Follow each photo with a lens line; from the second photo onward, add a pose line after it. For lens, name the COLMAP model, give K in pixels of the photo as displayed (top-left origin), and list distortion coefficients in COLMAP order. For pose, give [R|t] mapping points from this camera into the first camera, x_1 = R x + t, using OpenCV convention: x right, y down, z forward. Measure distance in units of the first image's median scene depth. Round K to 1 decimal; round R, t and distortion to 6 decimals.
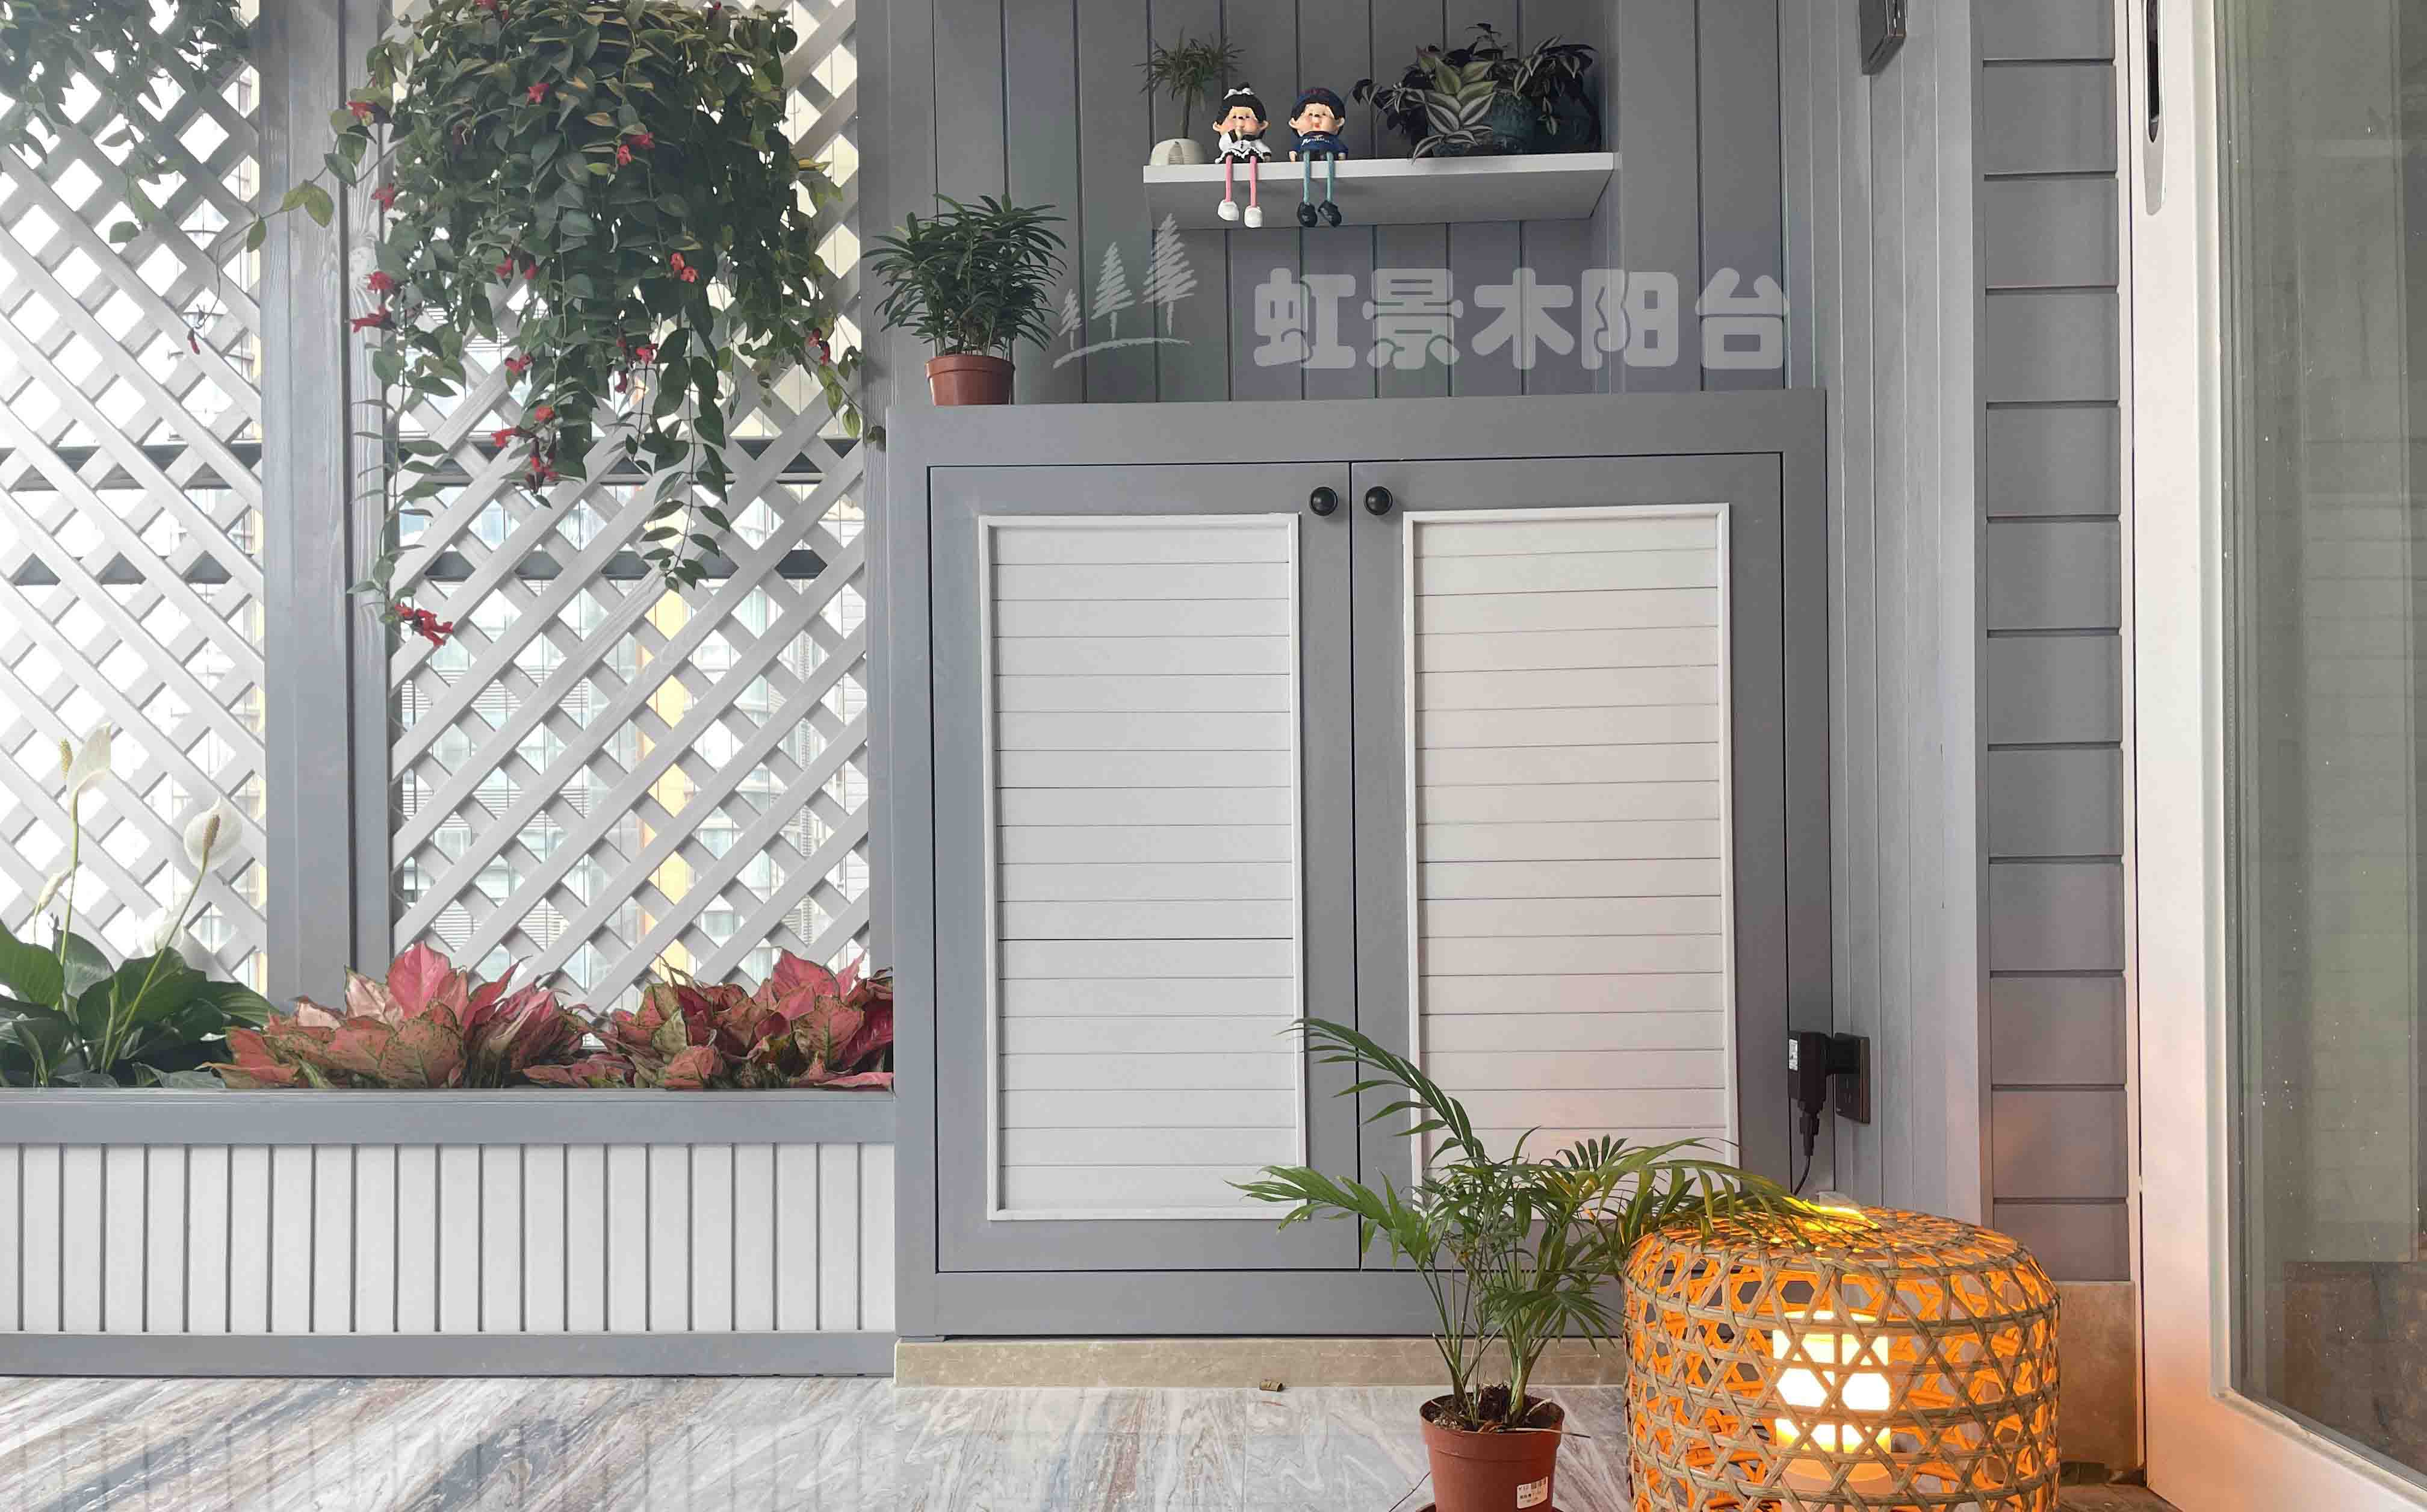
lens RADIAL K [[1862.9, 0, 1213.5], [0, 1862.9, 756.0], [0, 0, 1]] dist [0.045981, 0.000364]
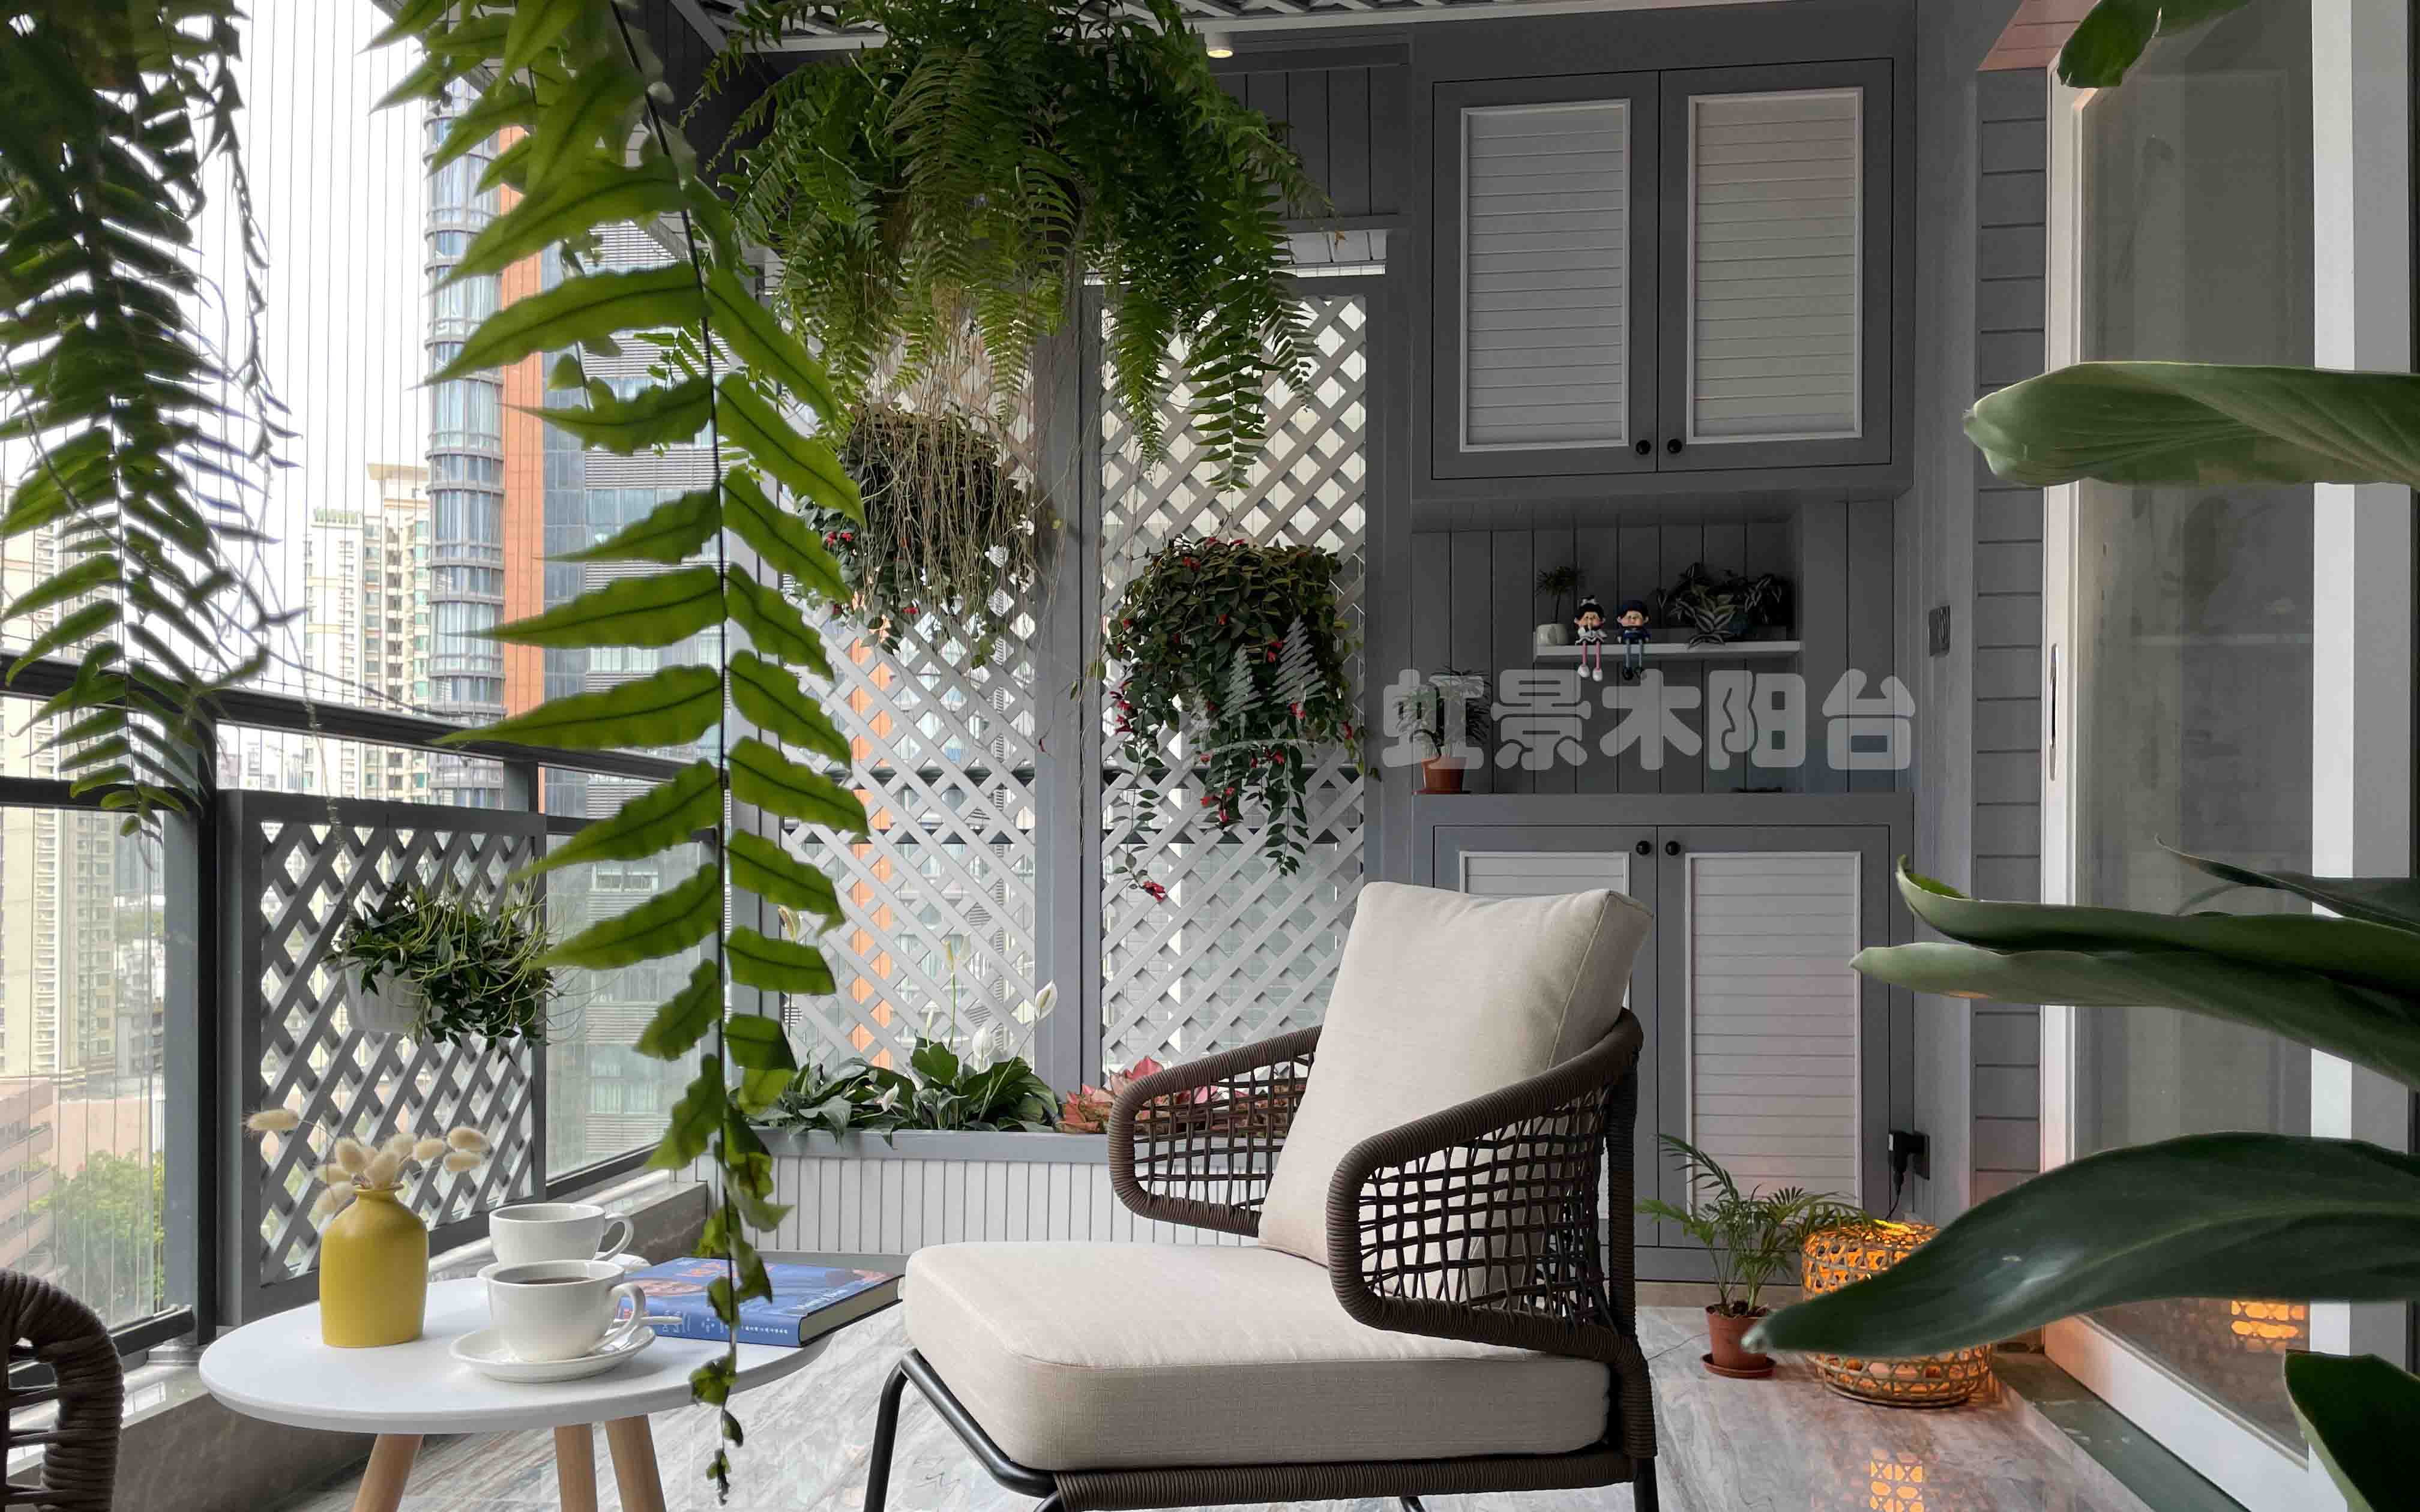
lens RADIAL K [[1763.6, 0, 1227.9], [0, 1763.6, 820.5], [0, 0, 1]] dist [0.034308, 0.000026]
pose [[0.996146, 0.009157, -0.087232, -0.207311], [-0.006198, 0.999398, 0.034135, -0.223180], [0.087492, -0.033463, 0.995603, -0.841184]]
